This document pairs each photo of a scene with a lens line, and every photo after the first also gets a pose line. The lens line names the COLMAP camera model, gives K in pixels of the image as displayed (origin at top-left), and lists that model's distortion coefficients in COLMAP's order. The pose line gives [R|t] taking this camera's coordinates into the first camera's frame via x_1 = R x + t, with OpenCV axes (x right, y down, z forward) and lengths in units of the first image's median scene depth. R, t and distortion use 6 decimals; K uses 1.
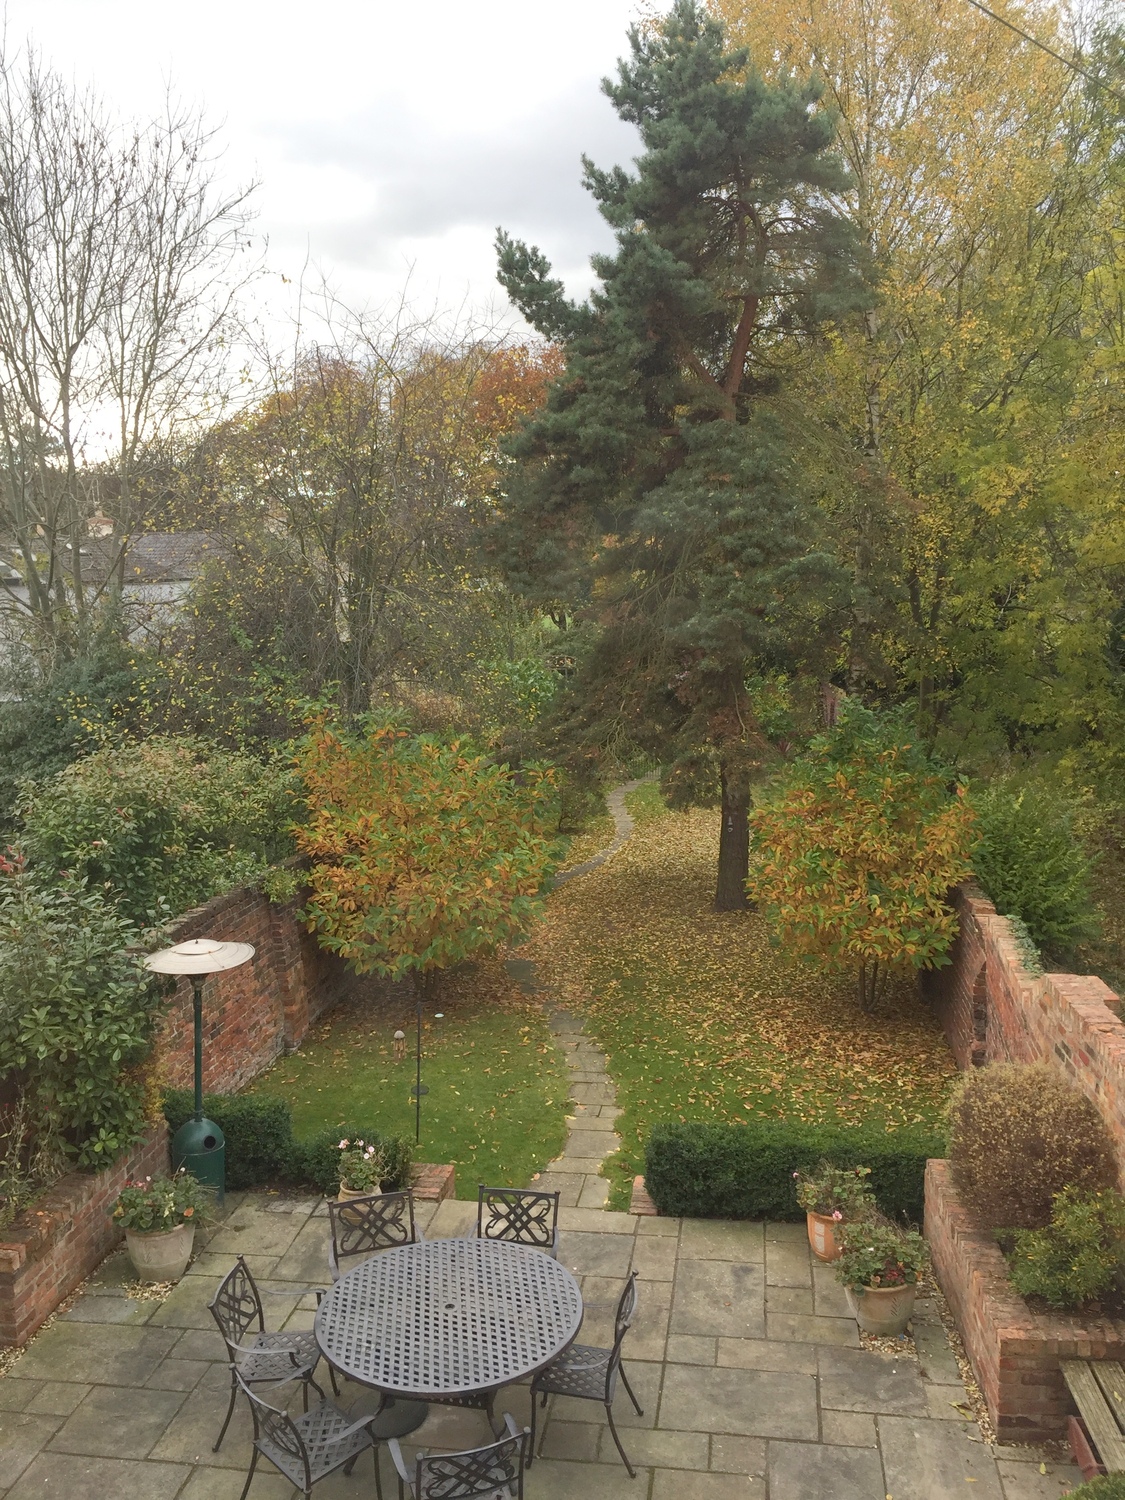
lens RADIAL K [[1289.4, 0, 562.5], [0, 1289.4, 750.0], [0, 0, 1]] dist [0.060081, -0.123475]
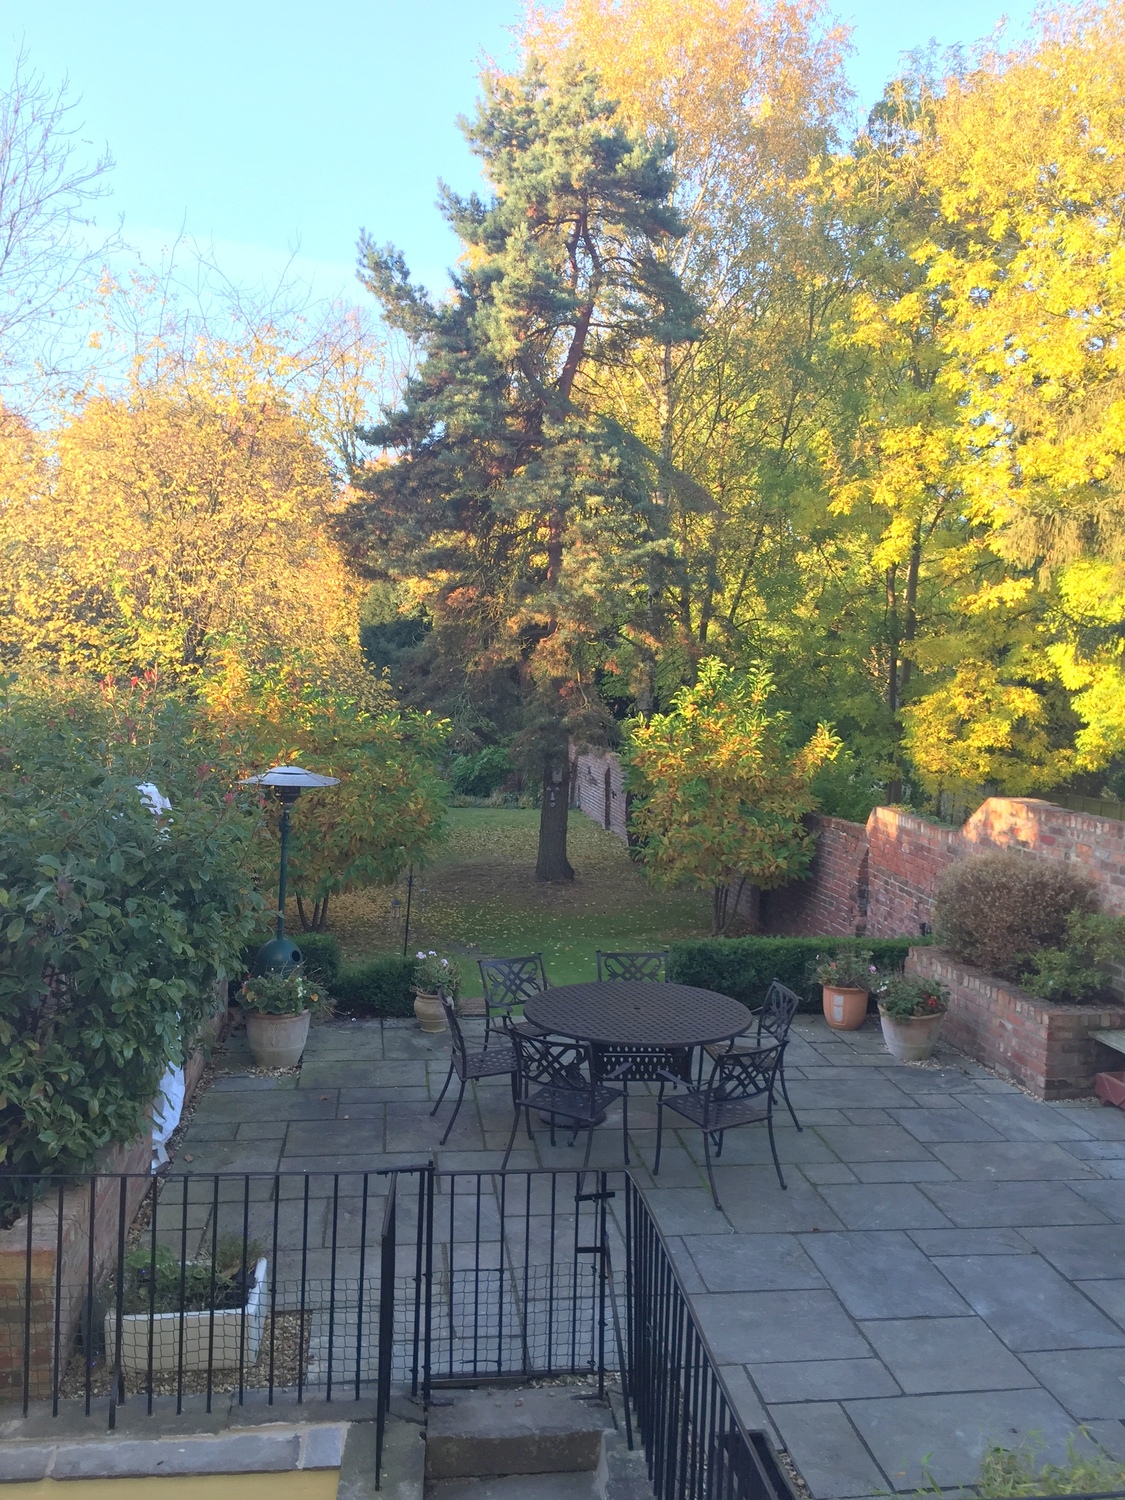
lens RADIAL K [[1289.4, 0, 562.5], [0, 1289.4, 750.0], [0, 0, 1]] dist [0.060081, -0.123475]
pose [[0.959606, 0.028329, 0.279919, -0.215199], [-0.007558, 0.997154, -0.075007, 0.125123], [-0.281247, 0.069861, 0.957089, -0.053027]]
